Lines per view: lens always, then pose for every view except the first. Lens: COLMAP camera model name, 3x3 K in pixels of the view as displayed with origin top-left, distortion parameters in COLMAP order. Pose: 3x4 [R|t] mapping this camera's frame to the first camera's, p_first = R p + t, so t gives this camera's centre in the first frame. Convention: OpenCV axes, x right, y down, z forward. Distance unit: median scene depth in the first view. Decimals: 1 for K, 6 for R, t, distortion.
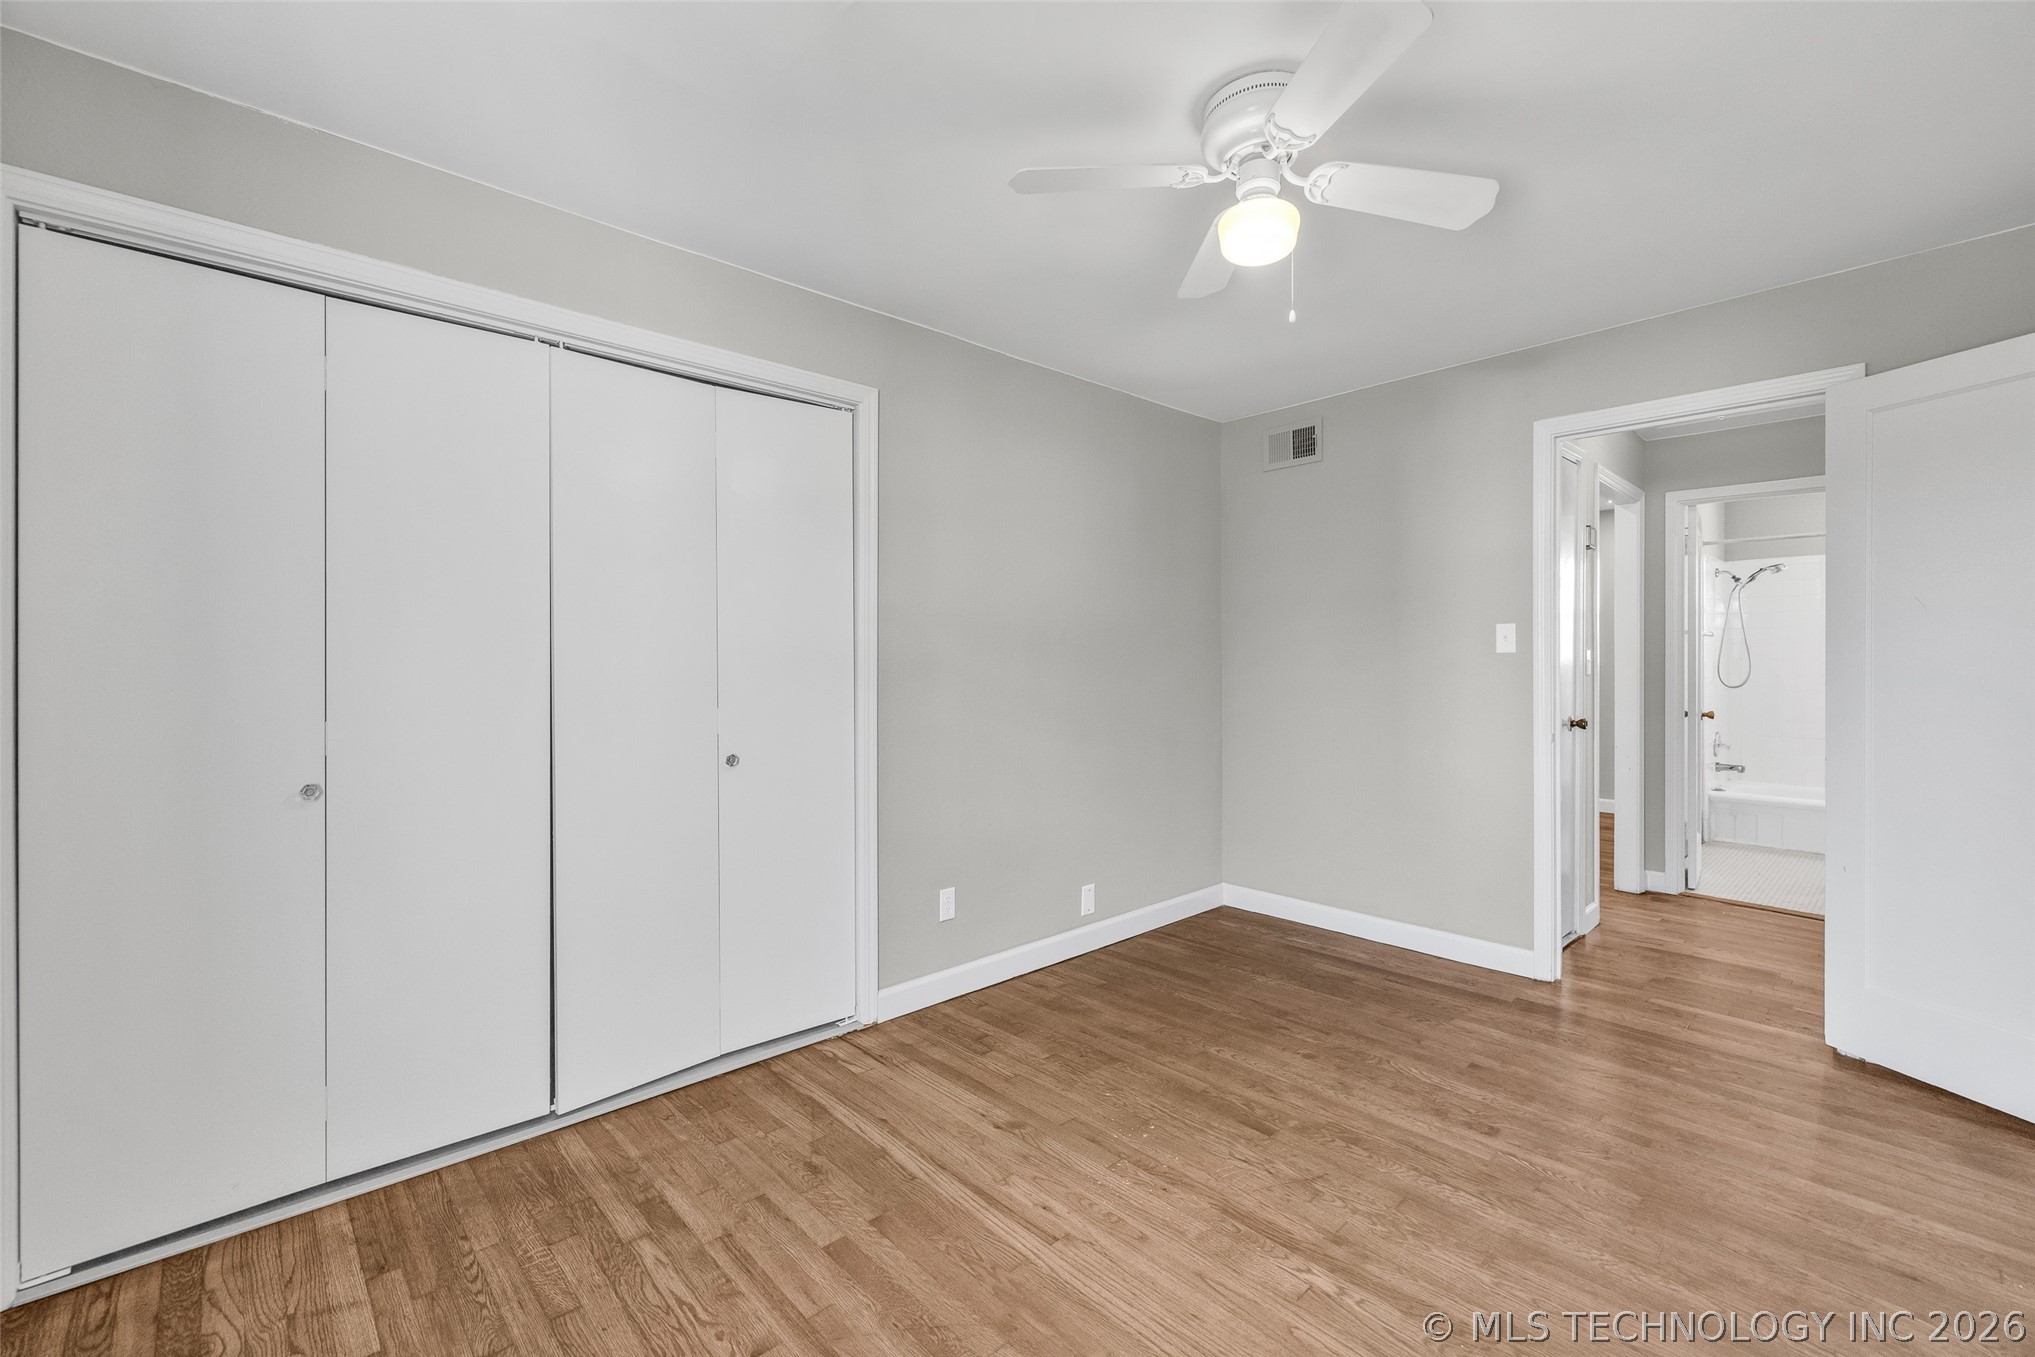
lens RADIAL K [[858.0, 0, 1020.7], [0, 858.0, 674.3], [0, 0, 1]] dist [-0.000373, -0.000582]
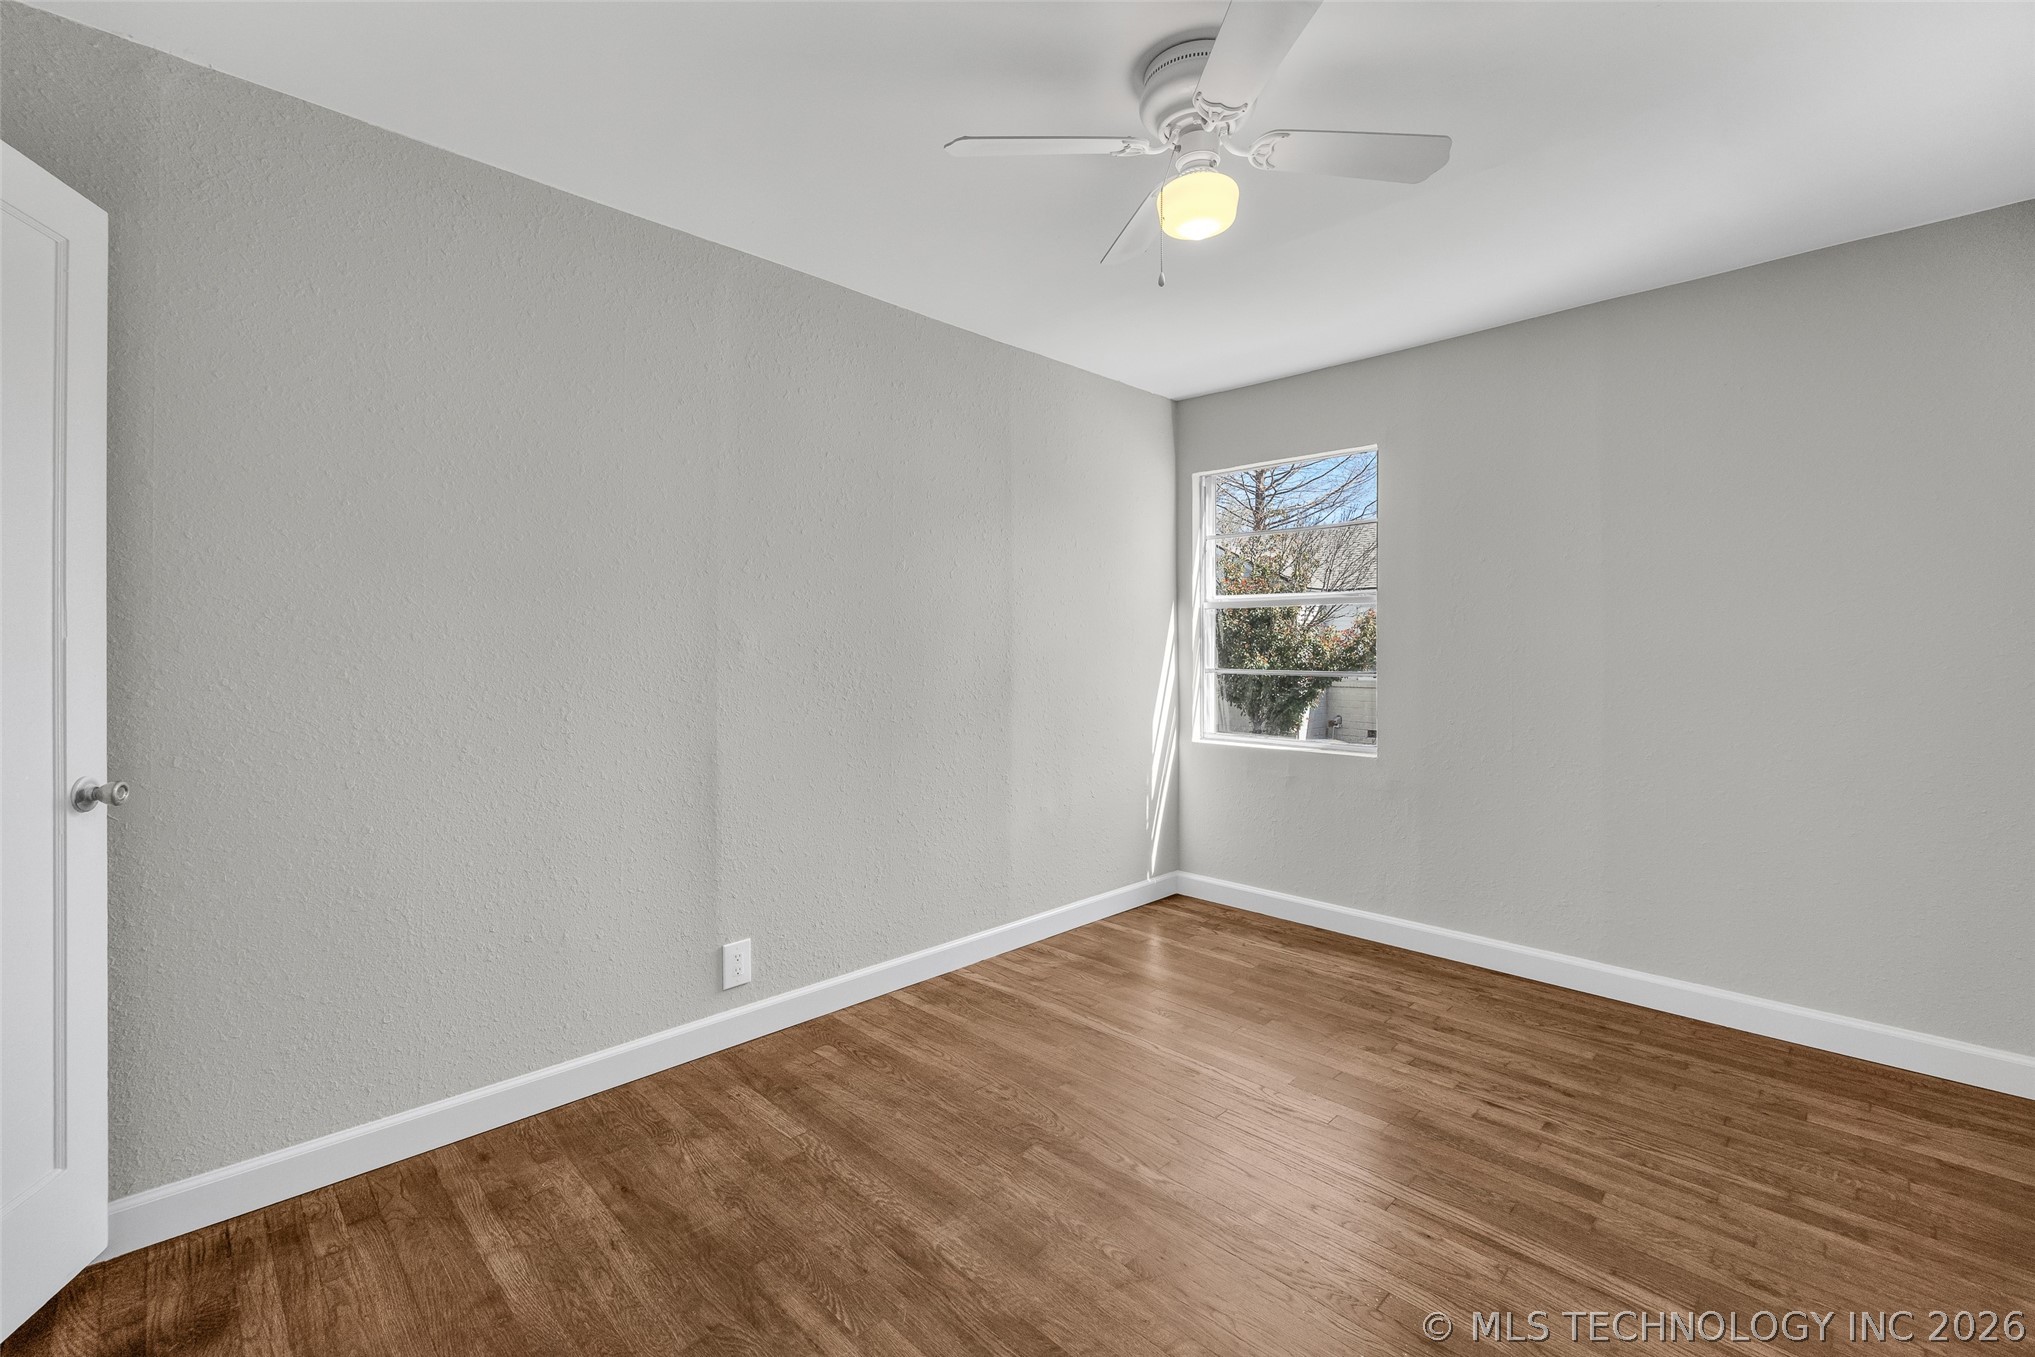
lens RADIAL K [[858.0, 0, 999.9], [0, 858.0, 639.8], [0, 0, 1]] dist [-0.000373, -0.000582]
pose [[-0.999878, 0.000715, -0.015610, 0.413049], [0.000681, 0.999997, 0.002174, -0.018713], [0.015611, 0.002163, -0.999876, 1.569142]]
